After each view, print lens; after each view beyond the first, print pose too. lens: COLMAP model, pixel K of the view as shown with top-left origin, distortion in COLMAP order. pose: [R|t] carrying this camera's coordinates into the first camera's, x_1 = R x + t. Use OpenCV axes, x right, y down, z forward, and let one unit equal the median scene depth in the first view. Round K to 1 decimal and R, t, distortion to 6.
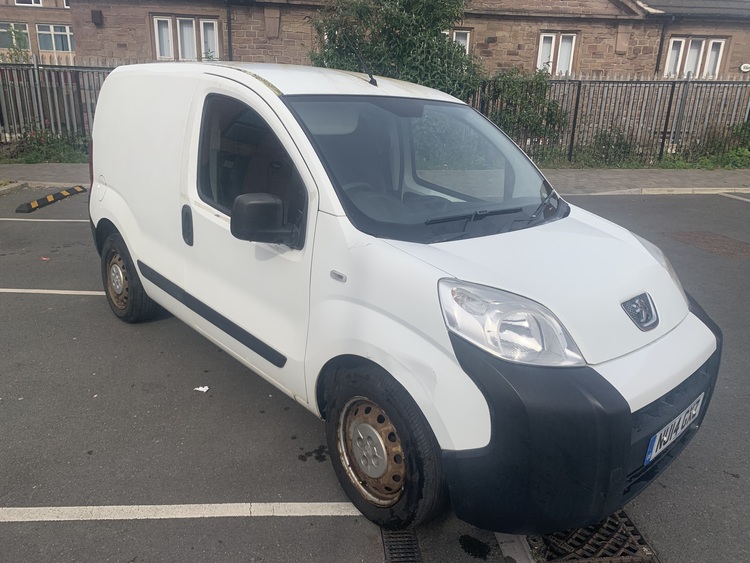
lens RADIAL K [[572.4, 0, 374.4], [0, 572.4, 283.4], [0, 0, 1]] dist [0.014912, -0.022934]
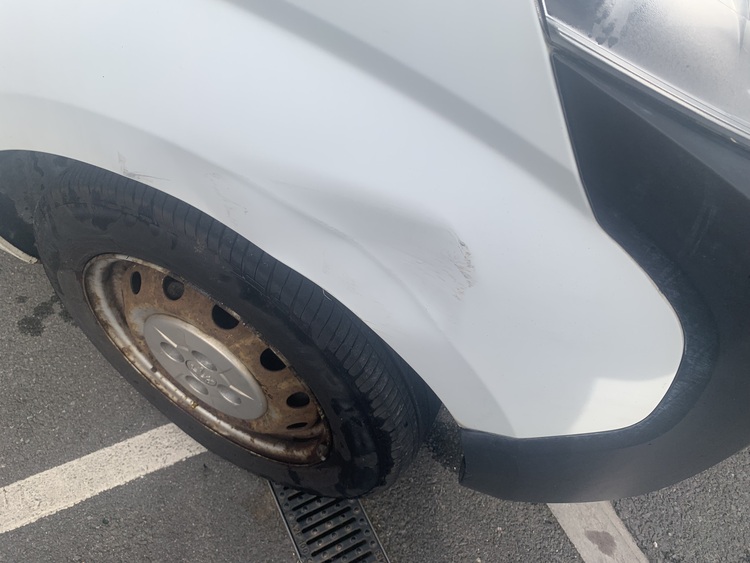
lens RADIAL K [[572.4, 0, 374.6], [0, 572.4, 280.1], [0, 0, 1]] dist [0.014912, -0.022934]
pose [[0.920885, -0.268223, 0.282891, 0.003342], [0.042659, 0.790647, 0.610785, 0.023181], [-0.387493, -0.550395, 0.739537, 0.751044]]
